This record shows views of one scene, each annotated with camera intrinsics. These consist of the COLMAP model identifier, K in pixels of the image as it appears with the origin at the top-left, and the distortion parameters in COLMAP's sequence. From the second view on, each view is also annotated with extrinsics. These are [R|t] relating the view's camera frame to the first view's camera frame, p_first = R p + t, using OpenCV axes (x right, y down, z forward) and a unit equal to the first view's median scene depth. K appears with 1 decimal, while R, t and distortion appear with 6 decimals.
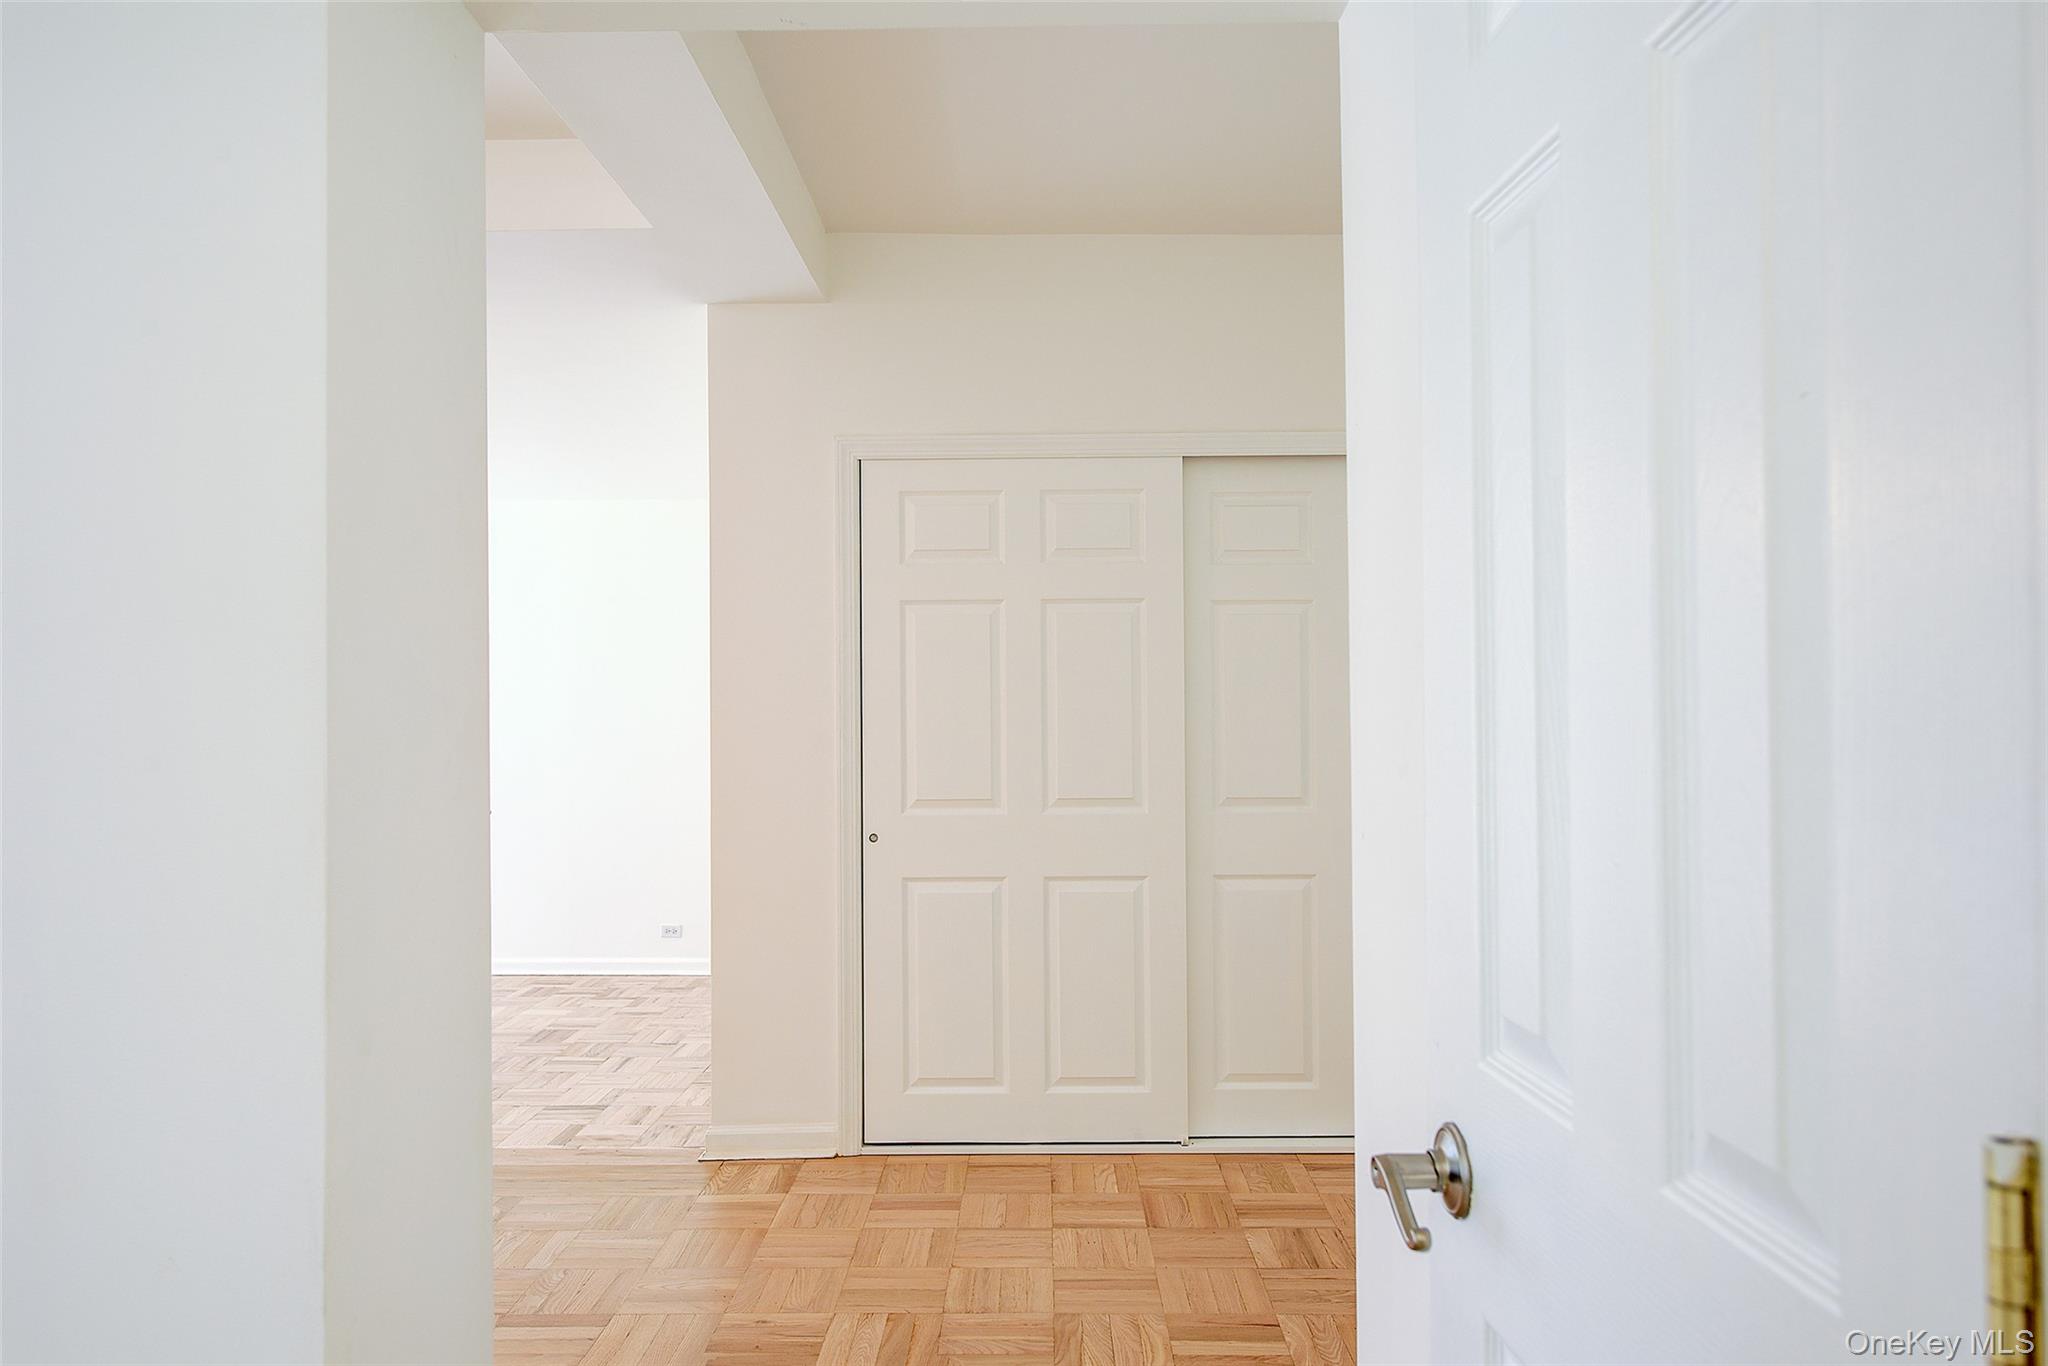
lens RADIAL K [[1355.9, 0, 1014.7], [0, 1355.9, 675.4], [0, 0, 1]] dist [-0.002392, -0.001139]
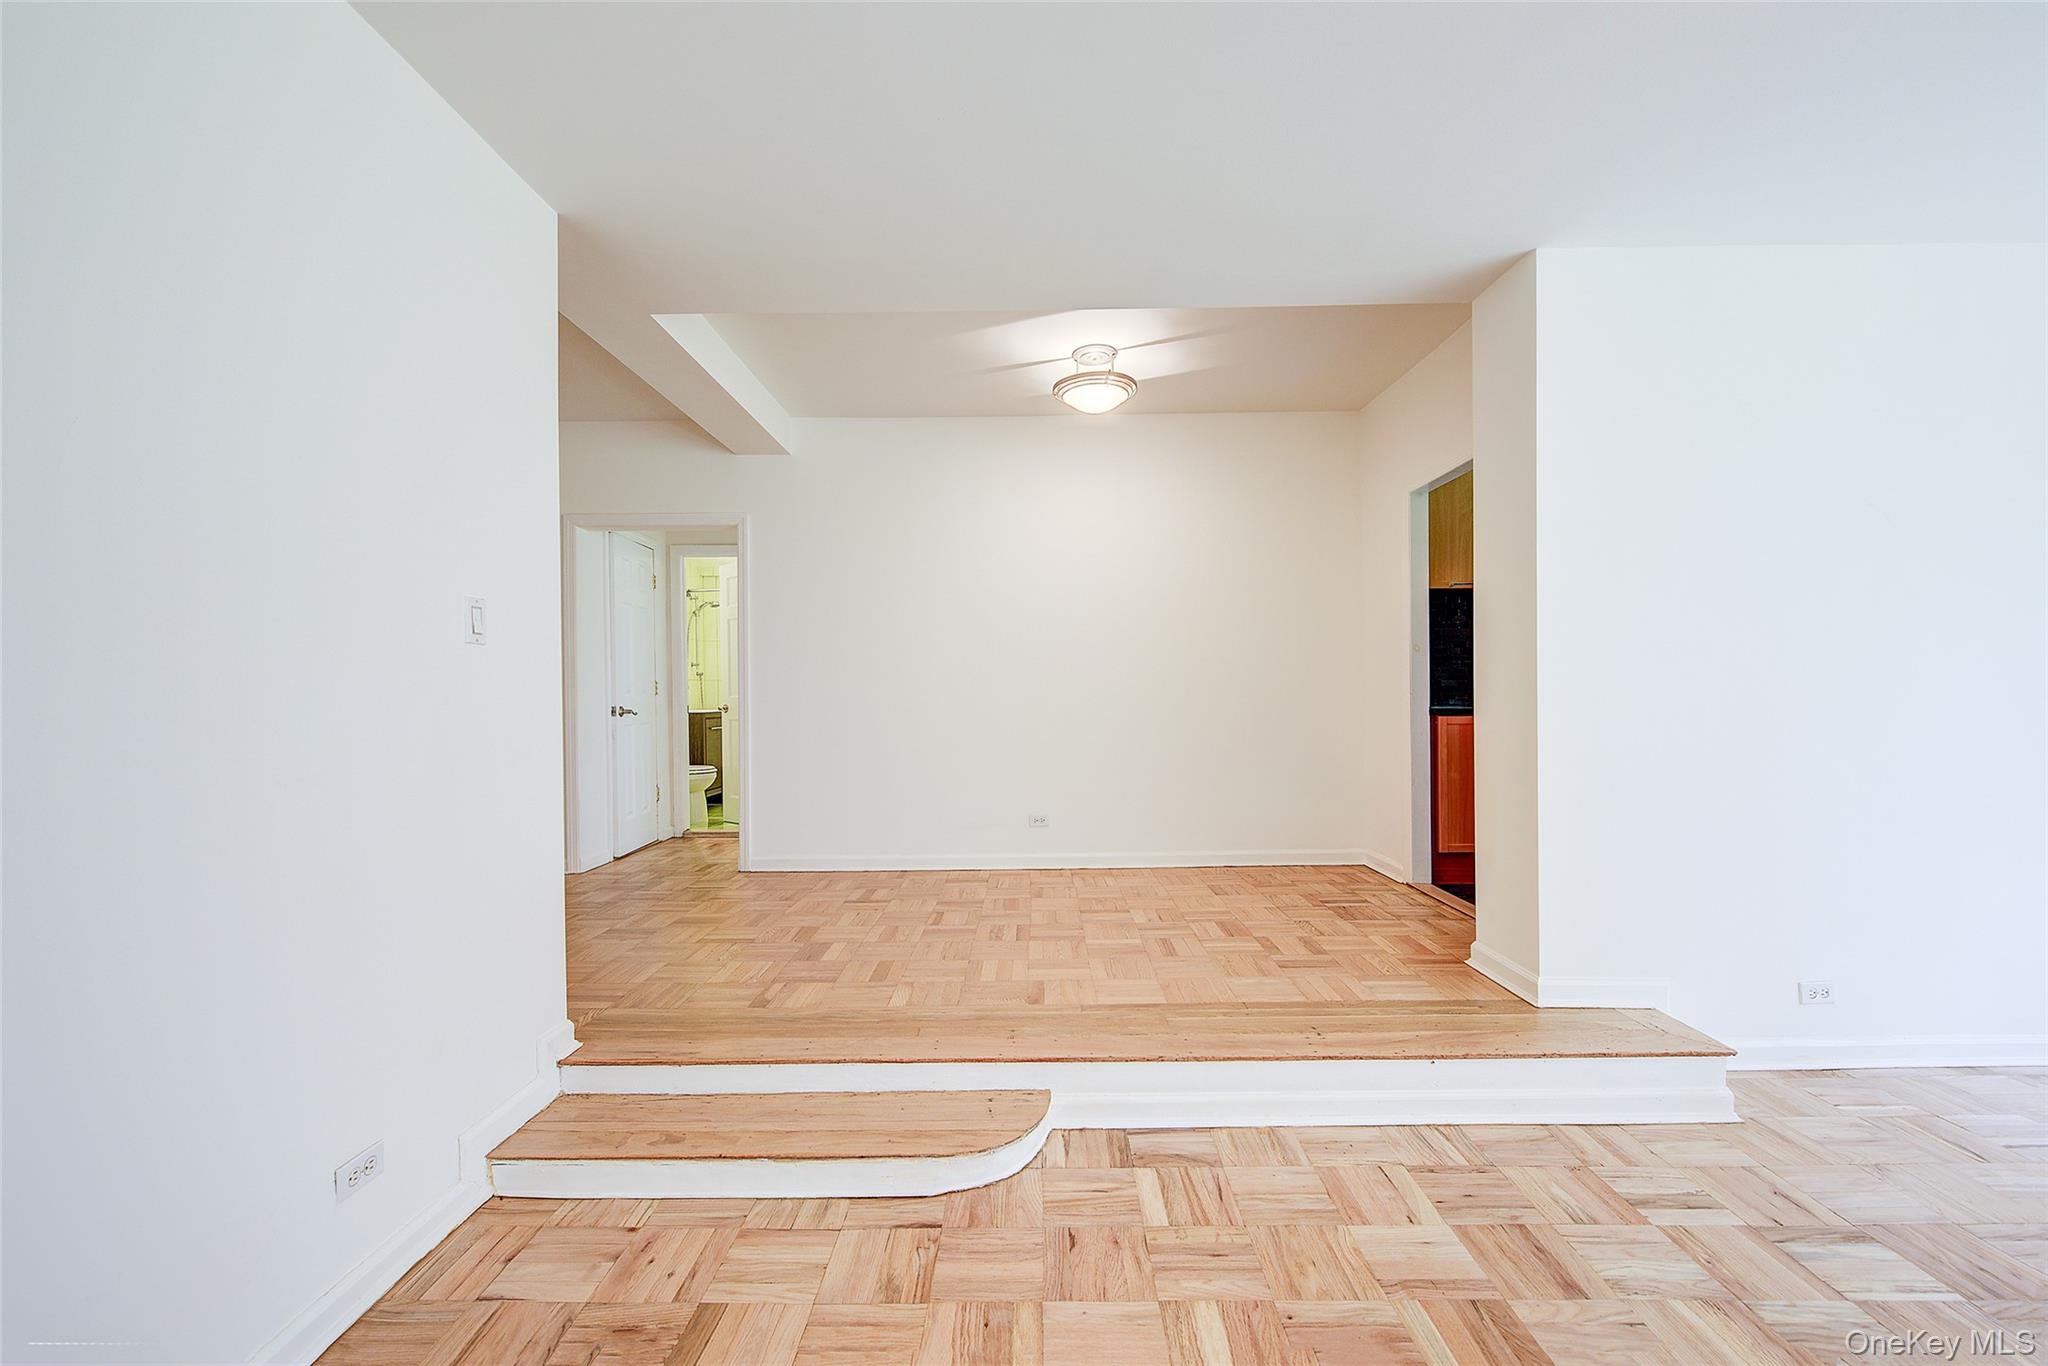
lens RADIAL K [[816.4, 0, 1028.0], [0, 816.4, 682.6], [0, 0, 1]] dist [0.002002, -0.002568]
pose [[-0.999715, 0.016678, -0.017078, -0.620905], [0.017215, 0.999347, -0.031762, 0.113933], [0.016537, -0.032047, -0.999350, 1.789651]]
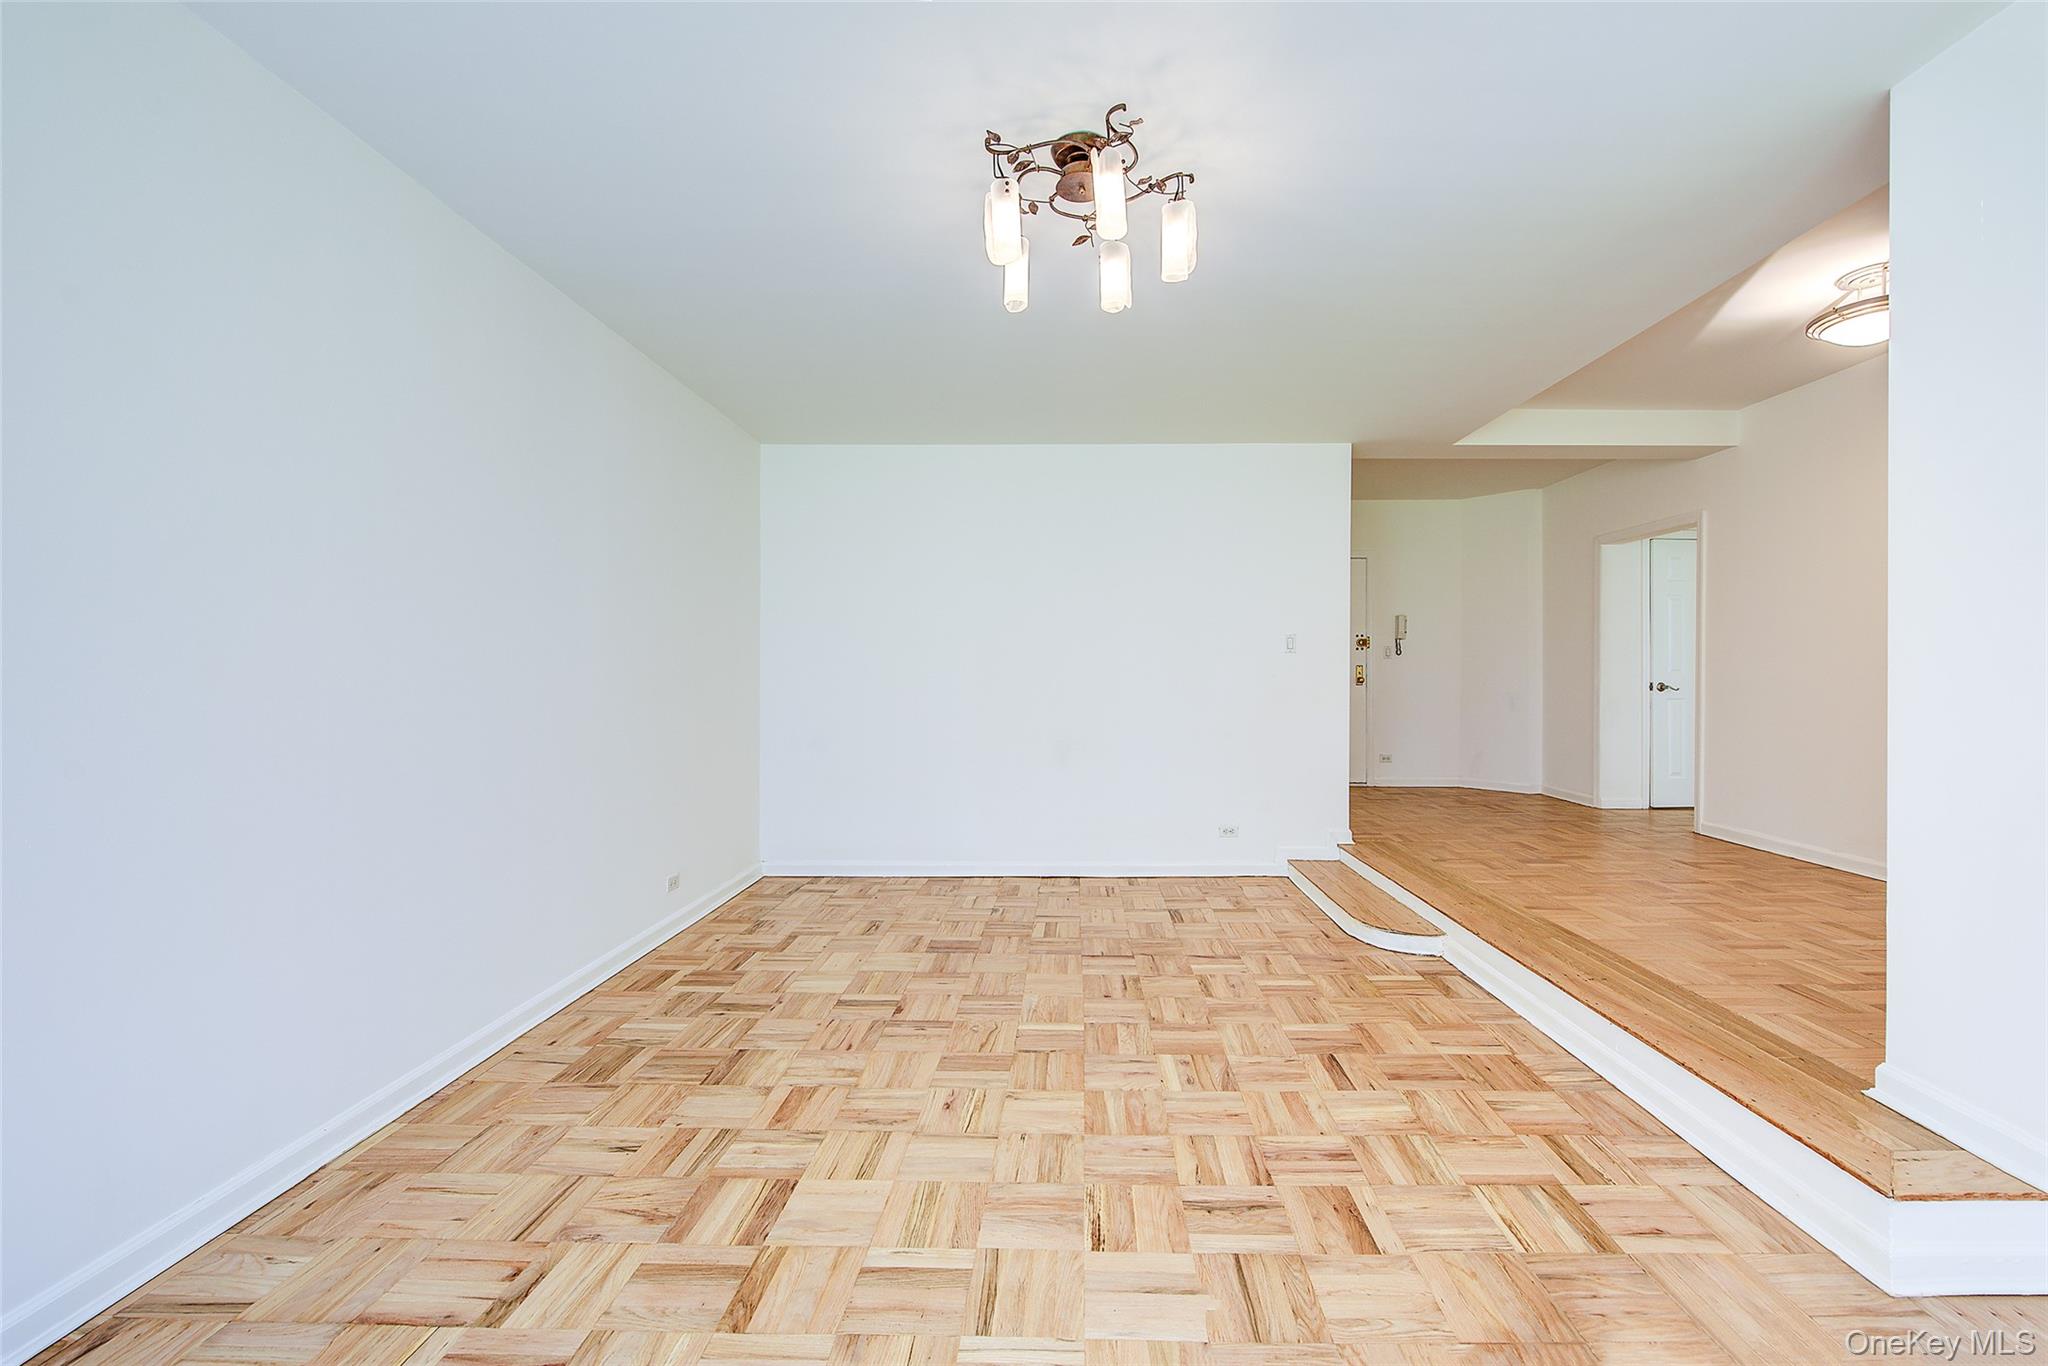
lens RADIAL K [[809.4, 0, 1071.0], [0, 809.4, 676.3], [0, 0, 1]] dist [0.004011, -0.003668]
pose [[-0.023511, 0.004254, 0.999715, -1.638386], [-0.020075, 0.999787, -0.004726, 0.116862], [-0.999522, -0.020180, -0.023421, 1.616234]]
